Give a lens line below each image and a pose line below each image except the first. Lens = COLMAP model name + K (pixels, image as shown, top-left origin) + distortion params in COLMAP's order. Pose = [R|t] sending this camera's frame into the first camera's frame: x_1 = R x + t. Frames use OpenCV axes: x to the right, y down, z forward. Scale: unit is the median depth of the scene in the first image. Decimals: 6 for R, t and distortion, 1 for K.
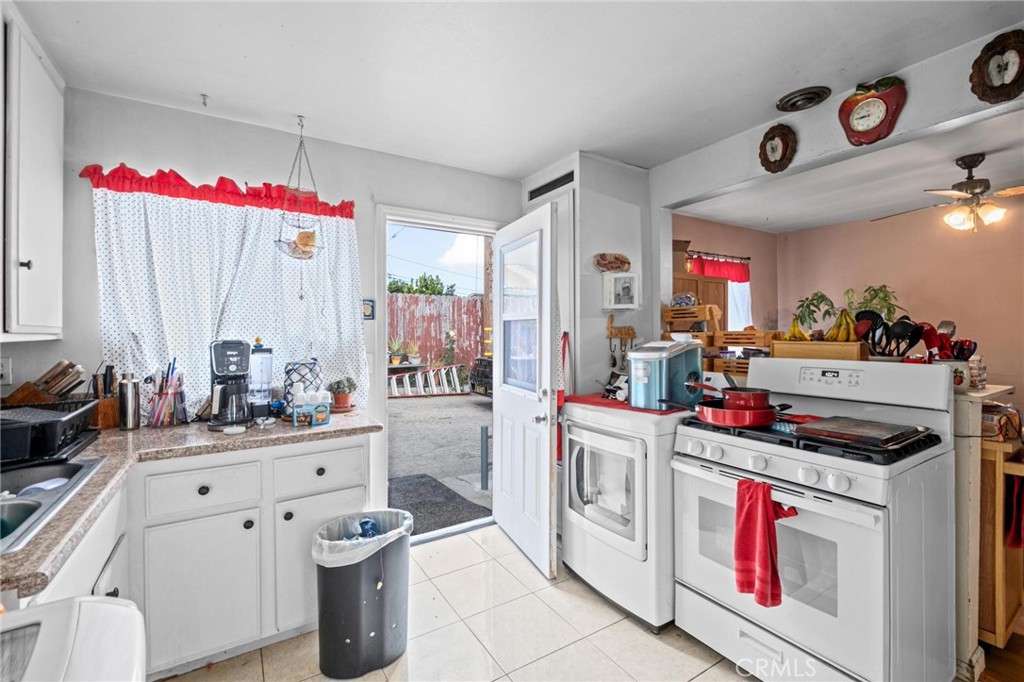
lens RADIAL K [[437.7, 0, 514.8], [0, 437.7, 339.1], [0, 0, 1]] dist [-0.000205, -0.000072]
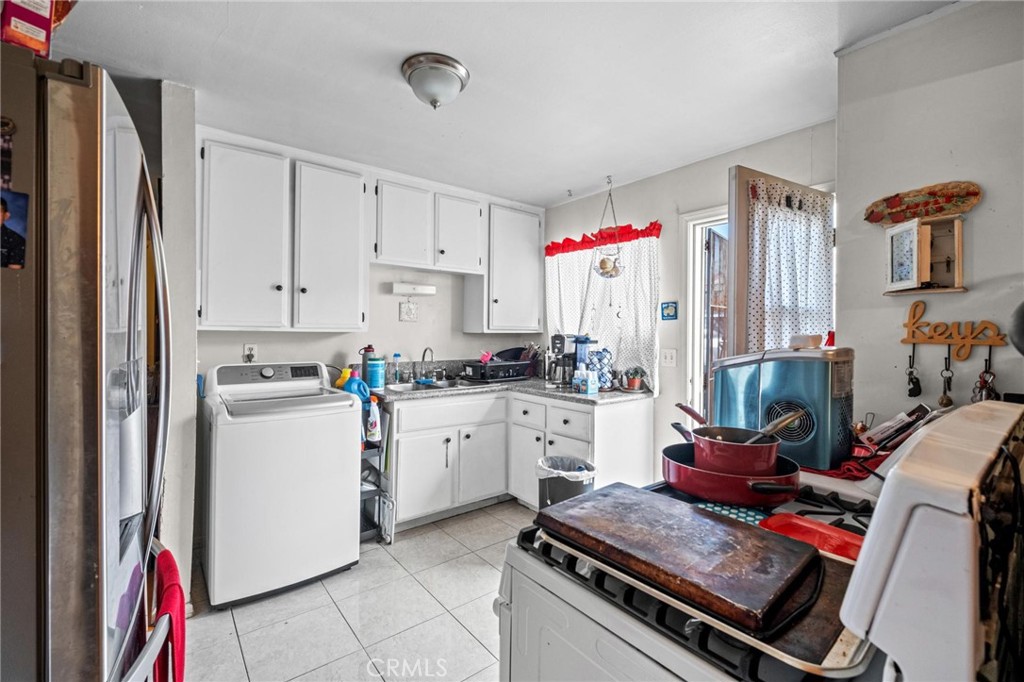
lens RADIAL K [[443.6, 0, 513.7], [0, 443.6, 332.6], [0, 0, 1]] dist [-0.000751, -0.000076]
pose [[0.111781, 0.008024, -0.993700, 0.824676], [-0.026550, 0.999635, 0.005085, -0.005545], [0.993378, 0.025814, 0.111953, 0.504552]]
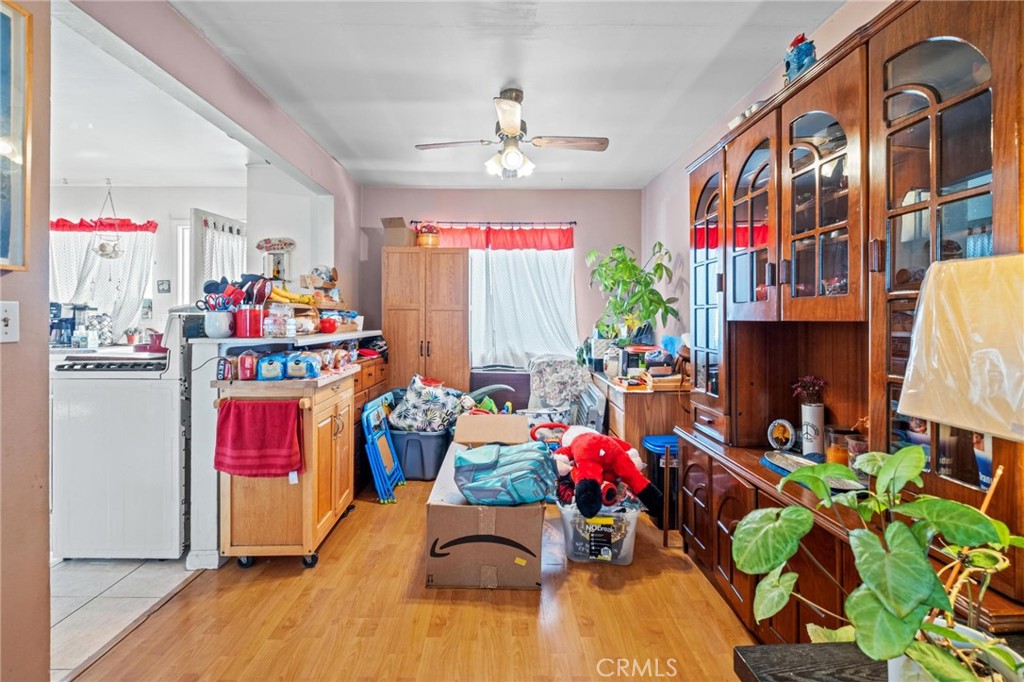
lens RADIAL K [[449.2, 0, 511.6], [0, 449.2, 318.6], [0, 0, 1]] dist [-0.018089, -0.000248]
pose [[0.867726, 0.007789, -0.496981, 1.698943], [-0.015203, 0.999825, -0.010875, 0.053333], [0.496810, 0.016993, 0.867693, 0.240024]]
